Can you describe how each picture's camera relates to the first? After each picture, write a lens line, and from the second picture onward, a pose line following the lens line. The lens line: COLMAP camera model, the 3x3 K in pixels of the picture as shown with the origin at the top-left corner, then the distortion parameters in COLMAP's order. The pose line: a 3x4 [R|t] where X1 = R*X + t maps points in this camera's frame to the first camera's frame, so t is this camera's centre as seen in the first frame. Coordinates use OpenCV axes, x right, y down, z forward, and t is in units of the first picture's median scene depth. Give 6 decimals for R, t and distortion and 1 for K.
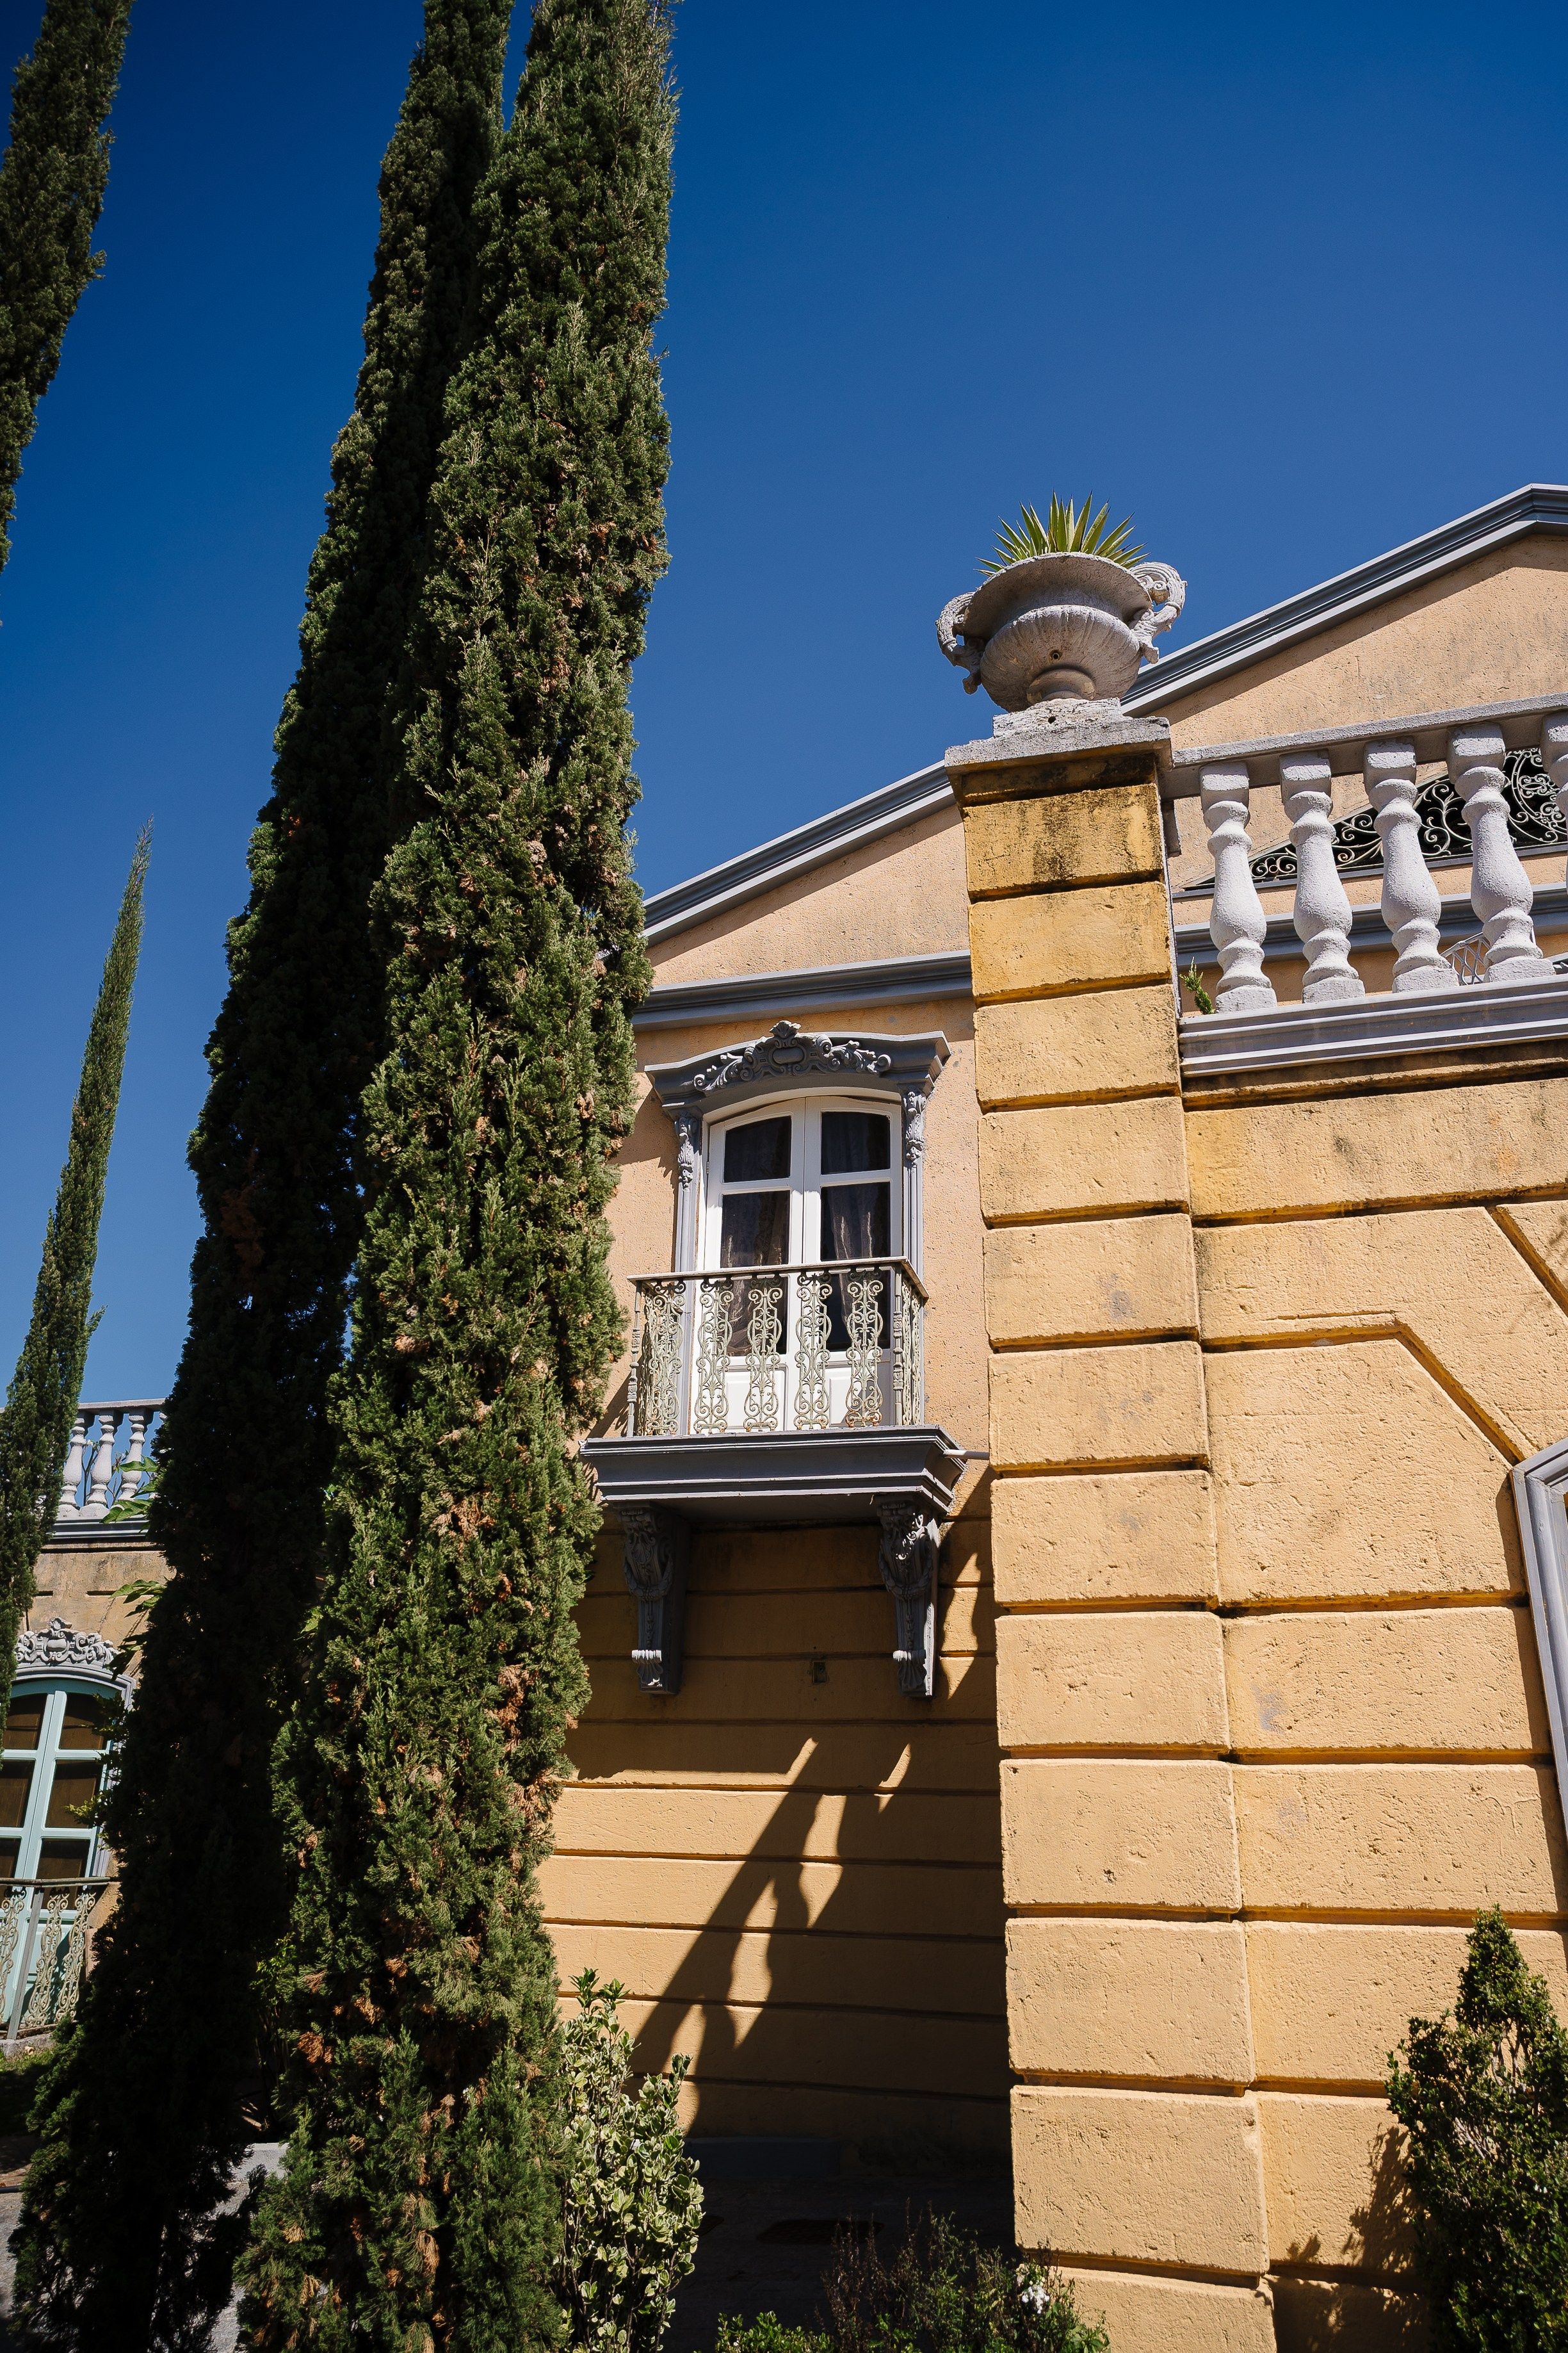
lens RADIAL K [[1630.1, 0, 799.1], [0, 1630.1, 1145.0], [0, 0, 1]] dist [-0.085226, 0.091154]
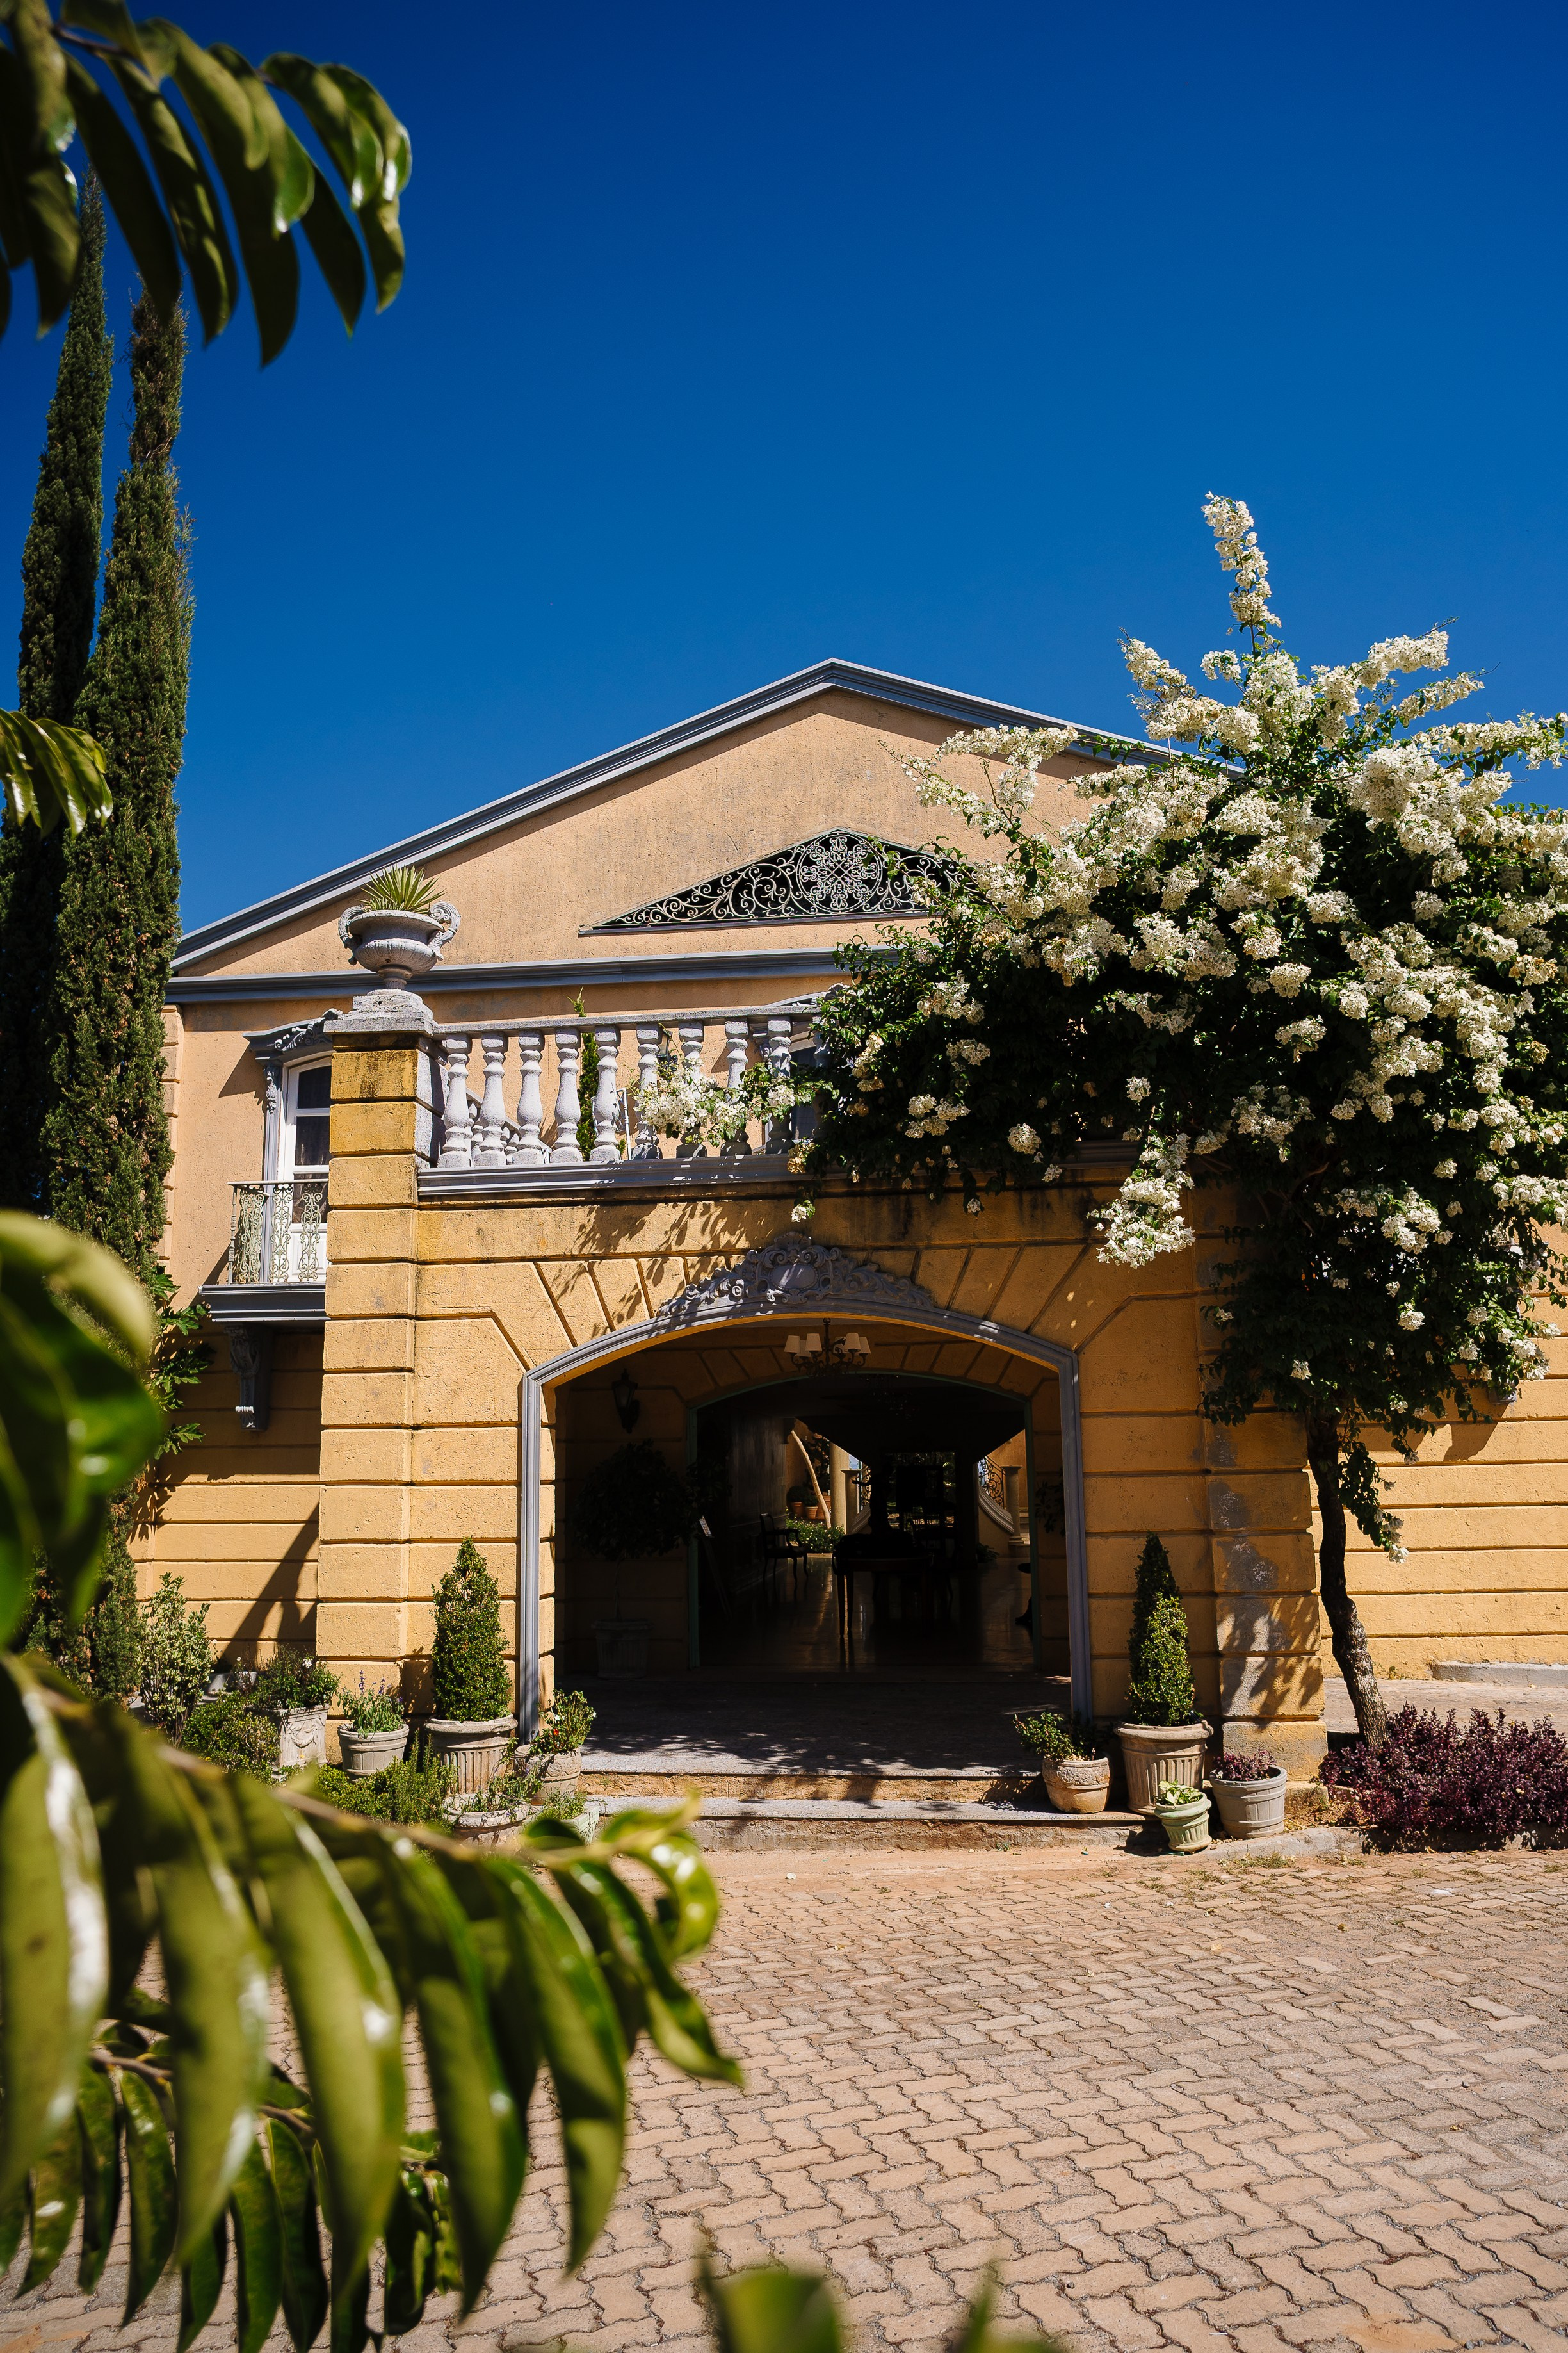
lens RADIAL K [[1630.1, 0, 777.8], [0, 1630.1, 1161.3], [0, 0, 1]] dist [-0.085226, 0.091154]
pose [[0.989247, -0.002058, 0.146241, 0.413189], [-0.027924, 0.978850, 0.202666, -0.578572], [-0.143565, -0.204570, 0.968267, -1.290705]]
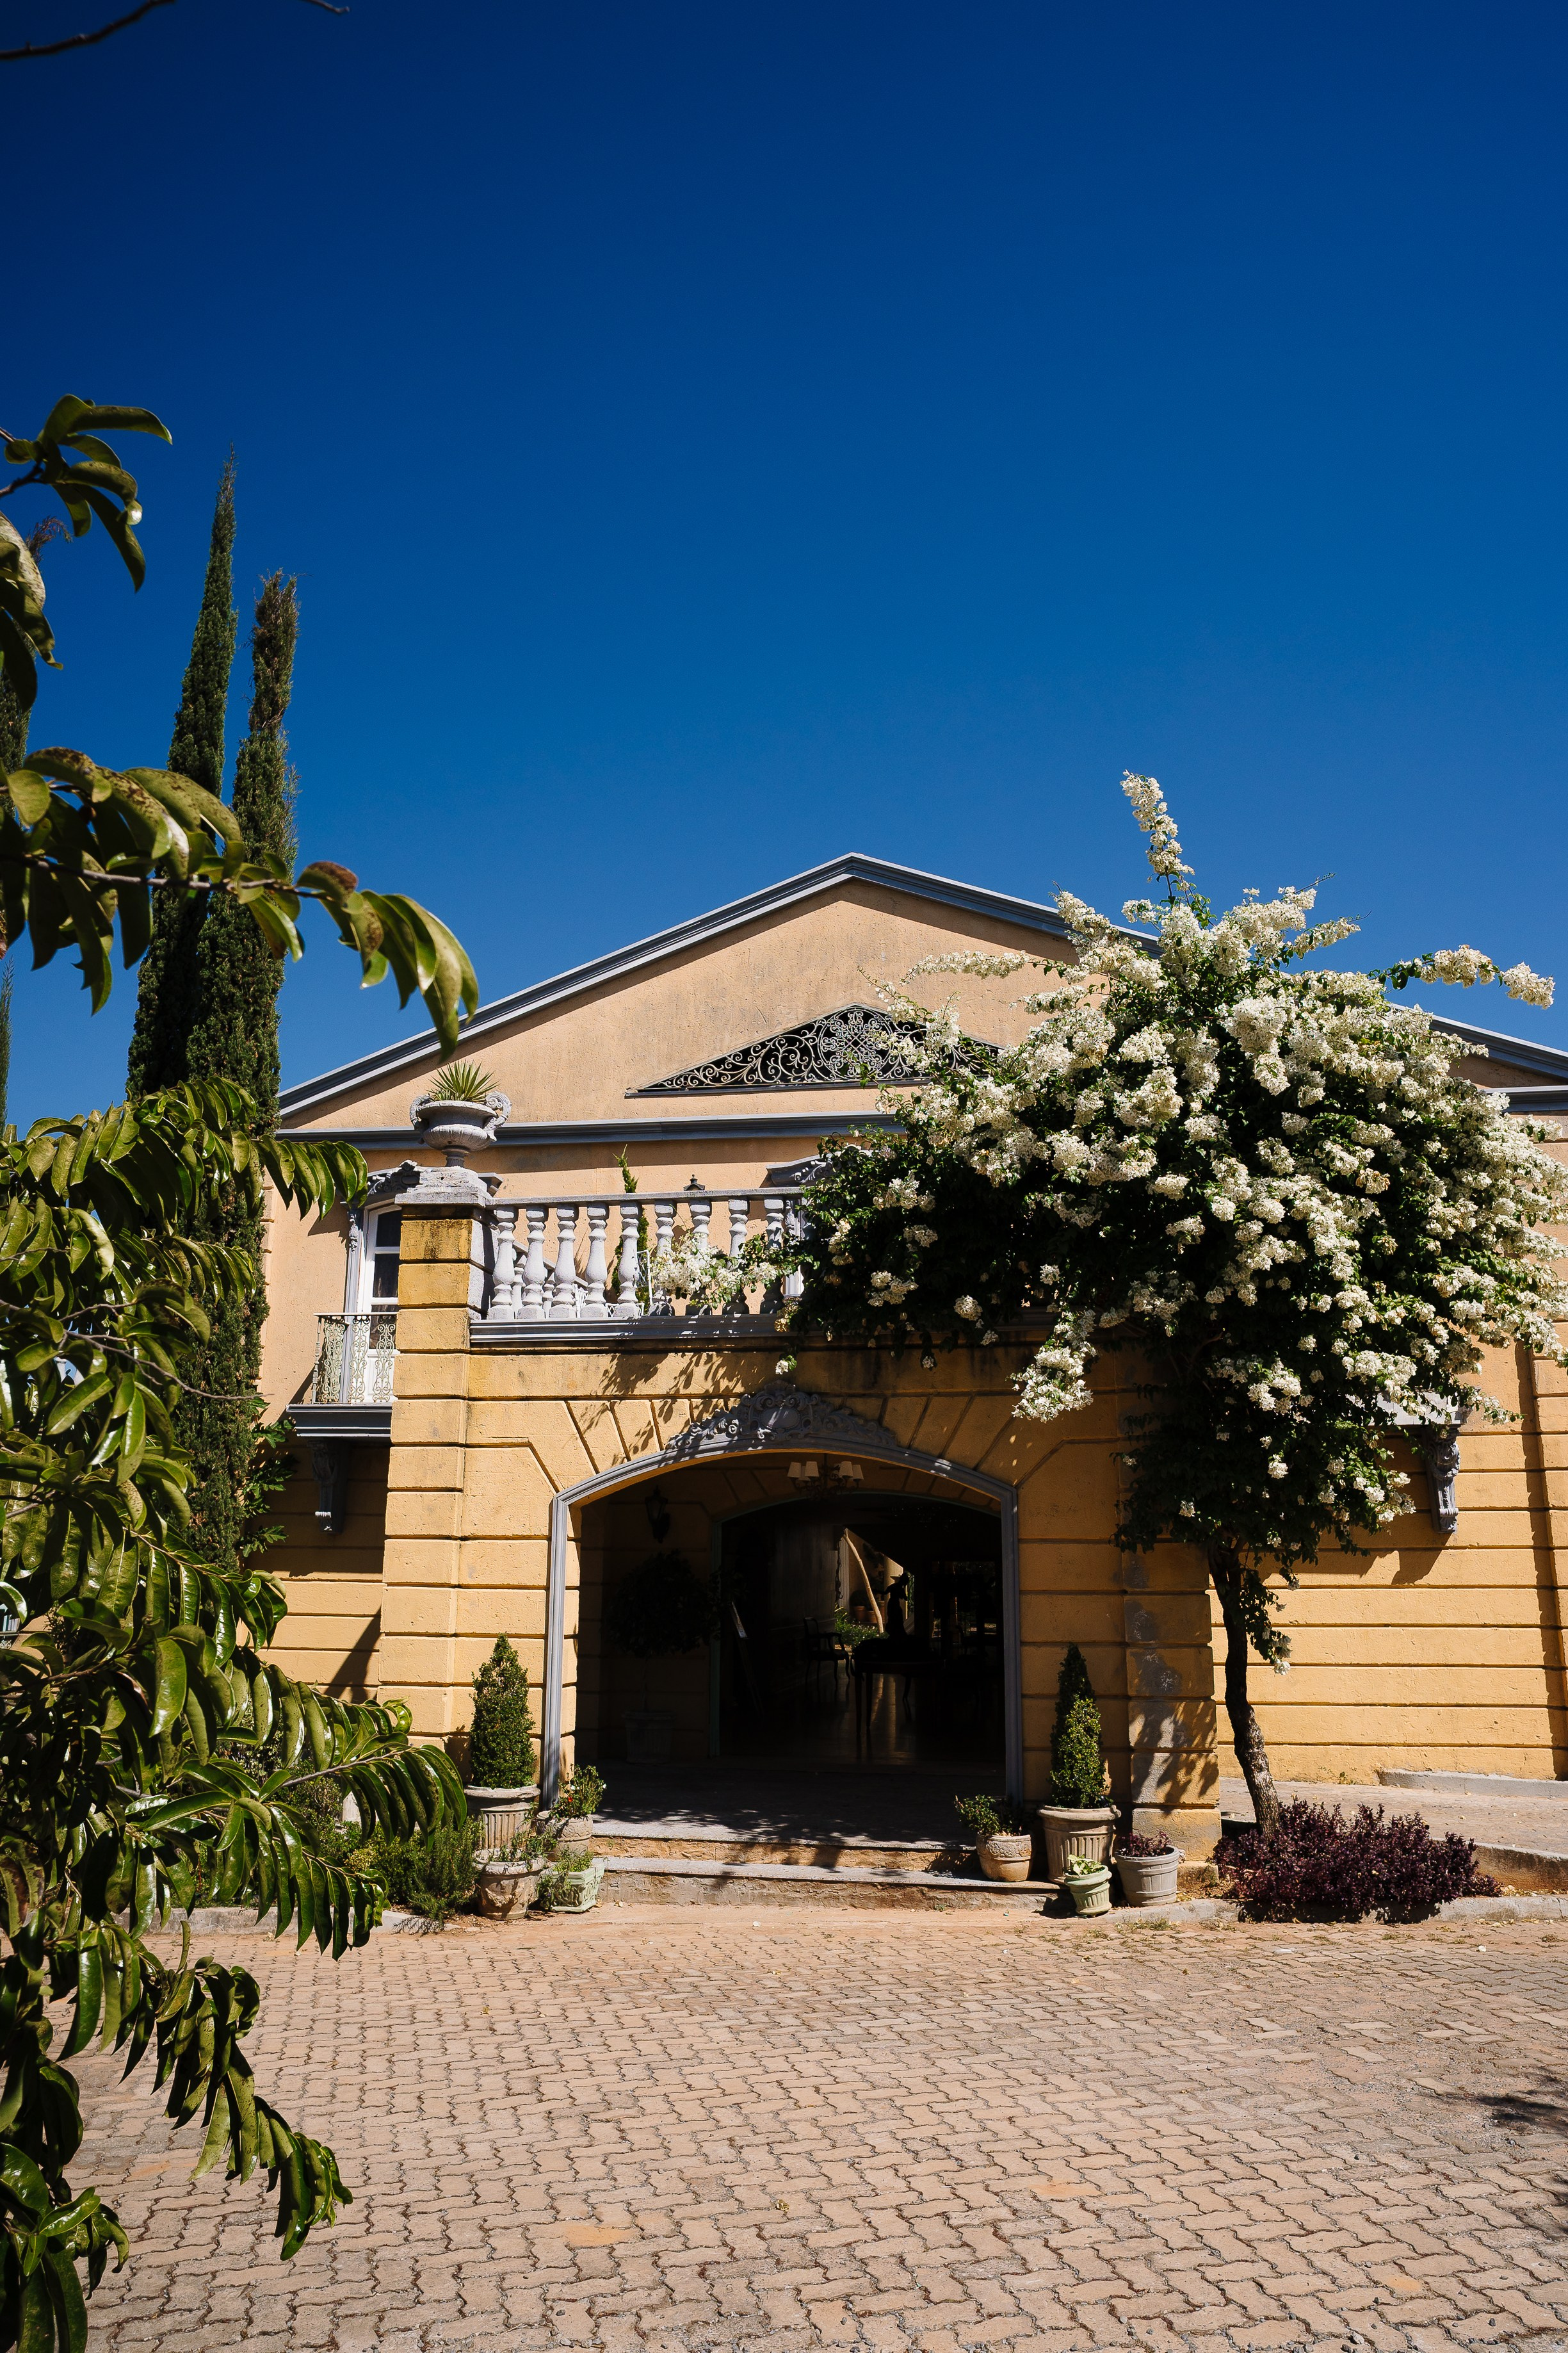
lens RADIAL K [[1630.1, 0, 769.1], [0, 1630.1, 1161.8], [0, 0, 1]] dist [-0.085226, 0.091154]
pose [[0.995834, 0.014855, 0.089972, 0.498189], [-0.027912, 0.988942, 0.145654, -0.768948], [-0.086813, -0.147558, 0.985236, -1.709340]]
